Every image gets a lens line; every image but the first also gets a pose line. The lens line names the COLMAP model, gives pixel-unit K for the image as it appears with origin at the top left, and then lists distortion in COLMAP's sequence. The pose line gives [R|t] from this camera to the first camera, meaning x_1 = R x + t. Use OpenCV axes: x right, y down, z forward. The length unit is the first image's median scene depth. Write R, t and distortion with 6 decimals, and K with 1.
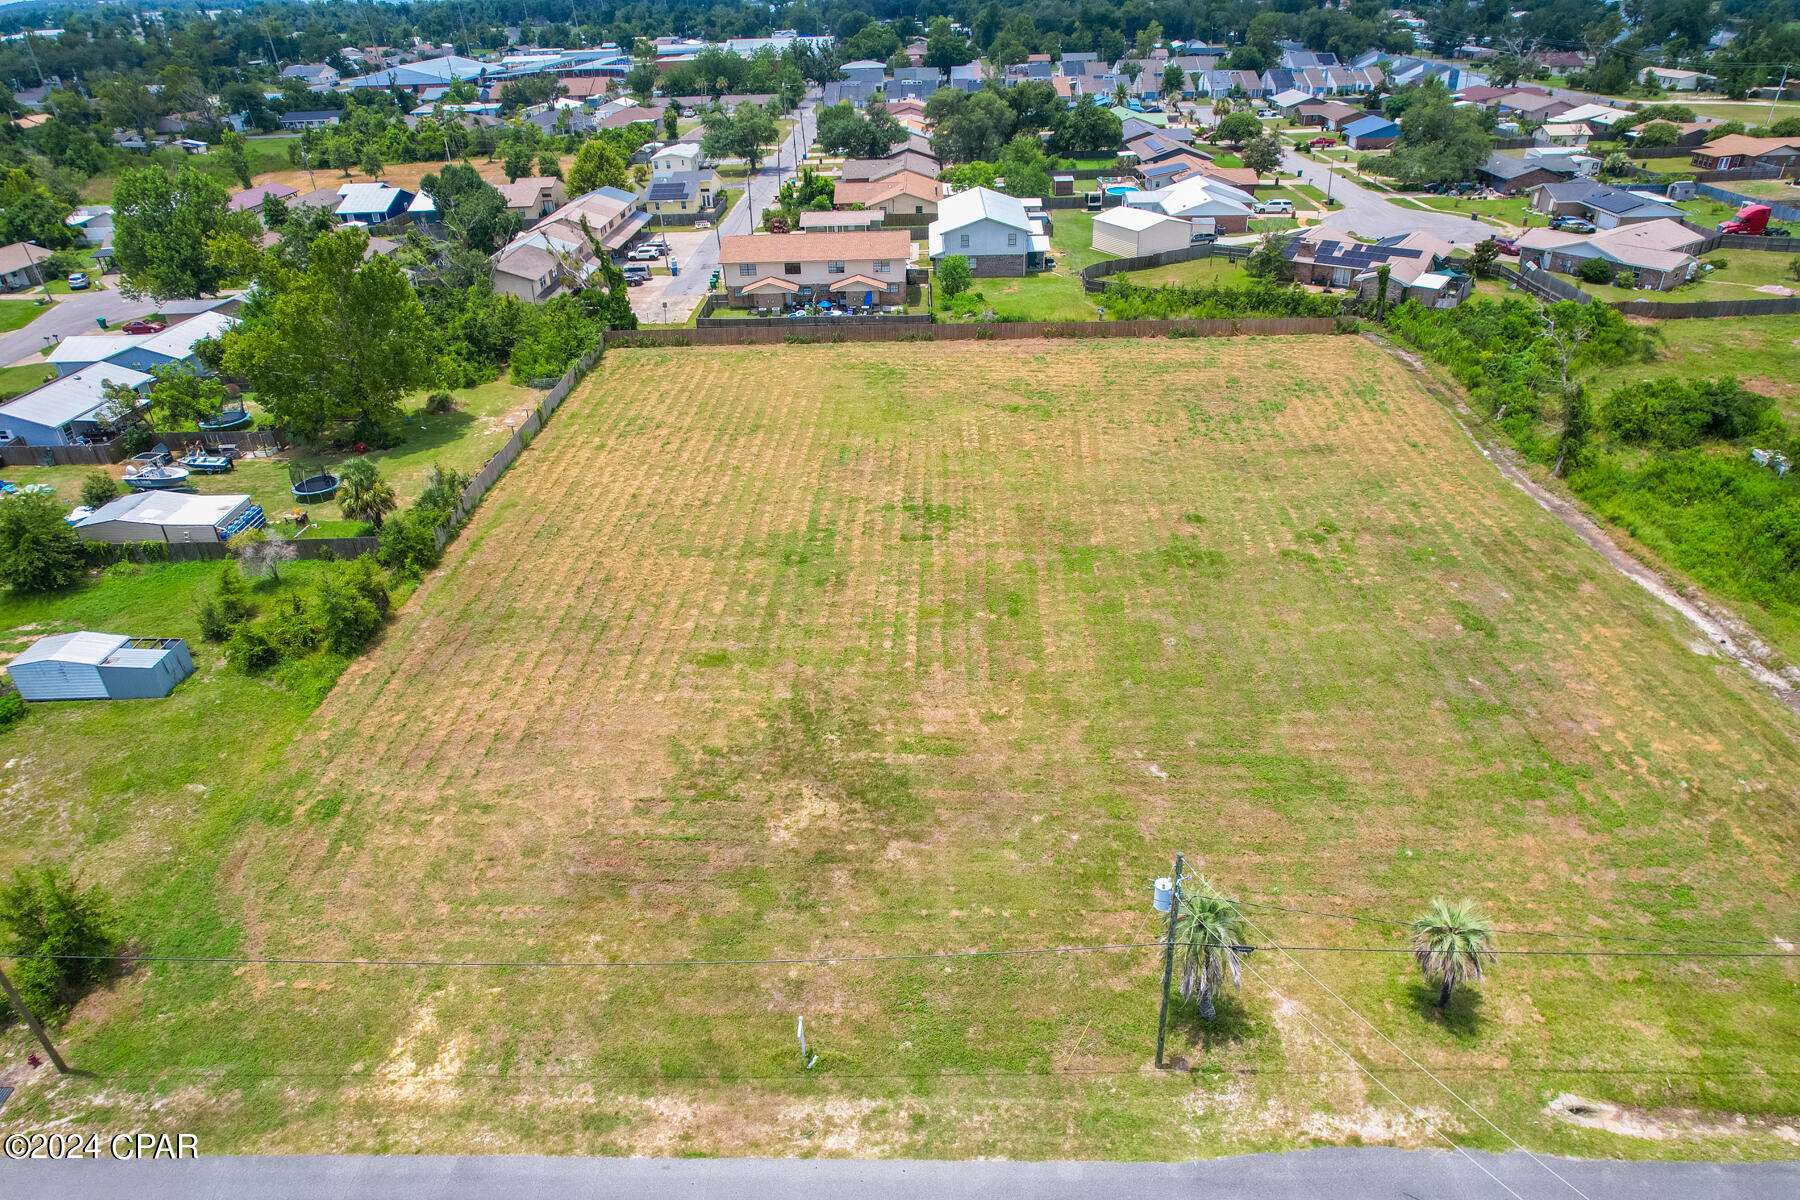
lens RADIAL K [[1147.4, 0, 909.6], [0, 1147.4, 613.9], [0, 0, 1]] dist [-0.080524, 0.073486]
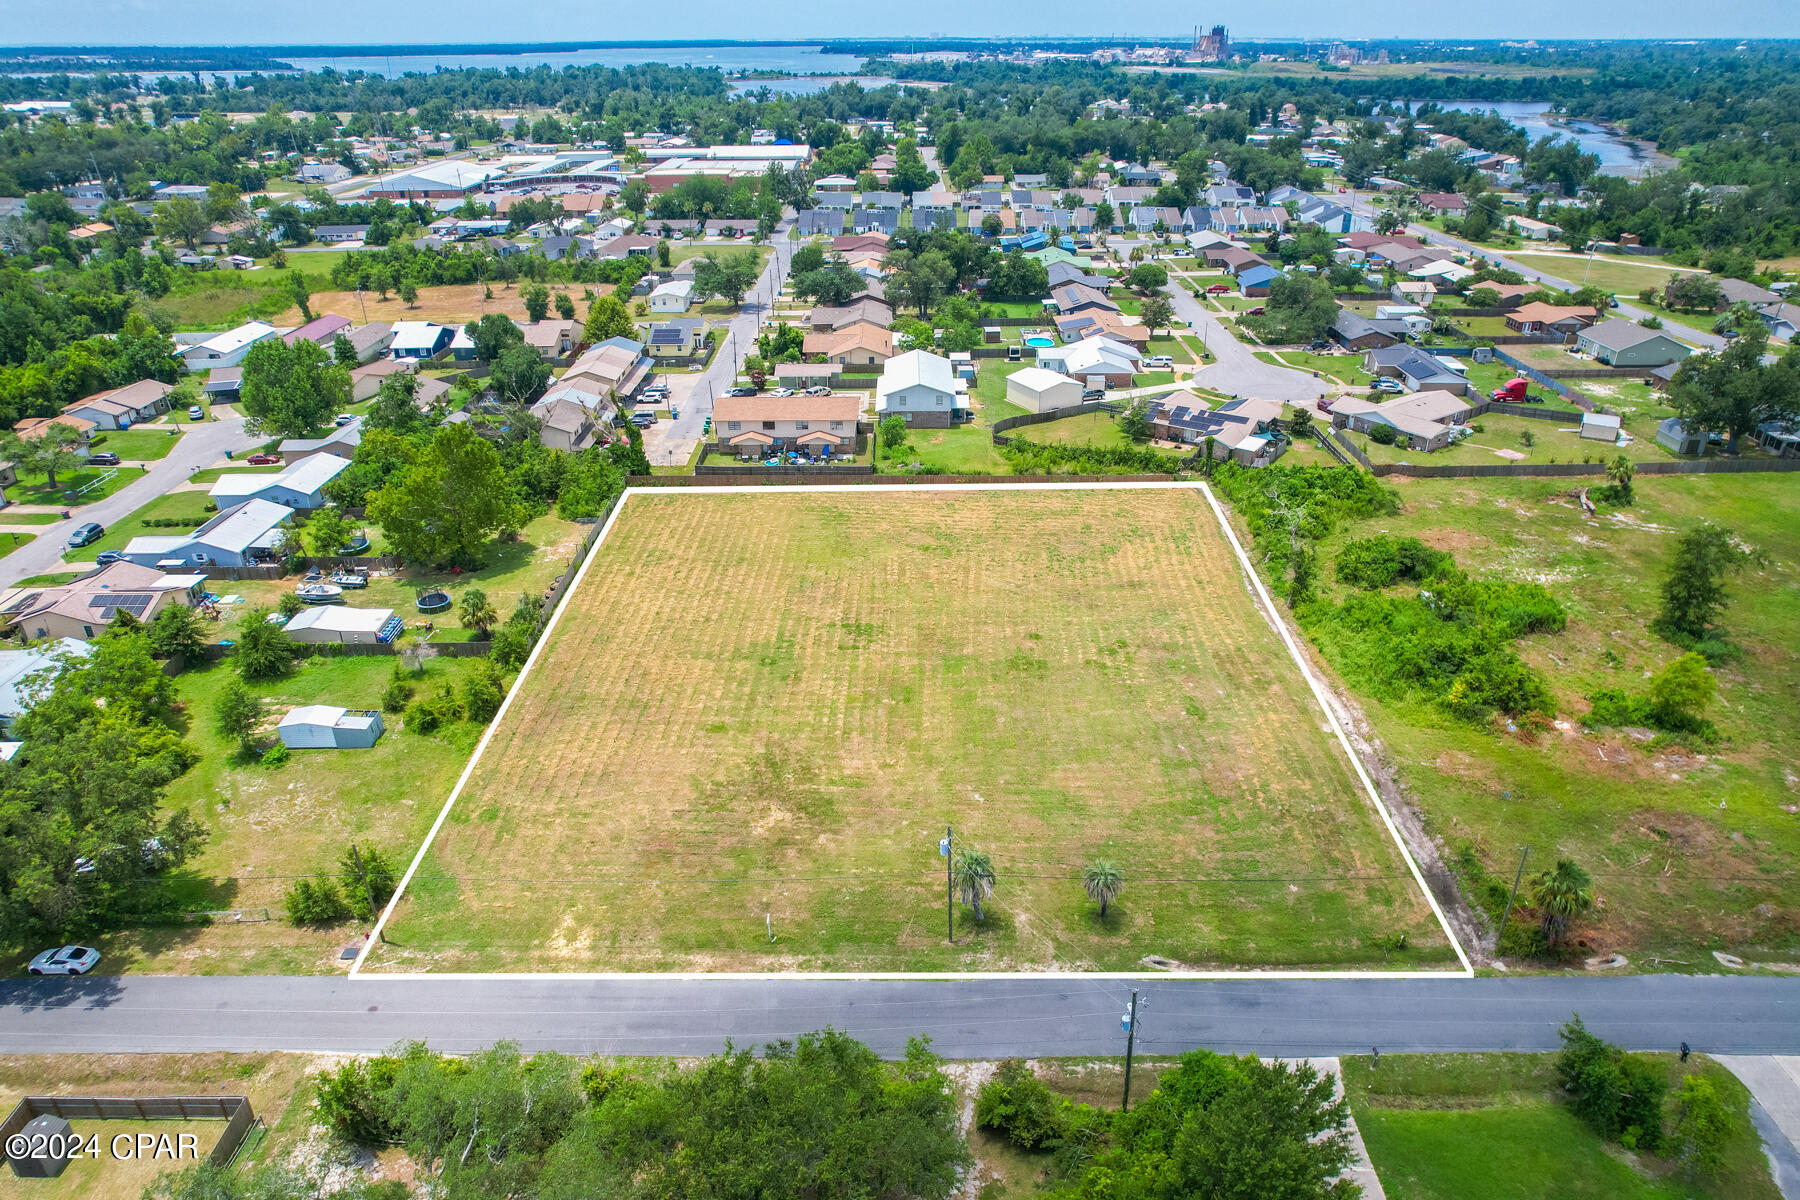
lens RADIAL K [[1160.7, 0, 909.7], [0, 1160.7, 615.0], [0, 0, 1]] dist [-0.079130, 0.073169]
pose [[0.999586, 0.013323, 0.025487, 0.035384], [-0.012010, 0.998626, -0.051006, -0.024623], [-0.026132, 0.050679, 0.998373, -0.400187]]
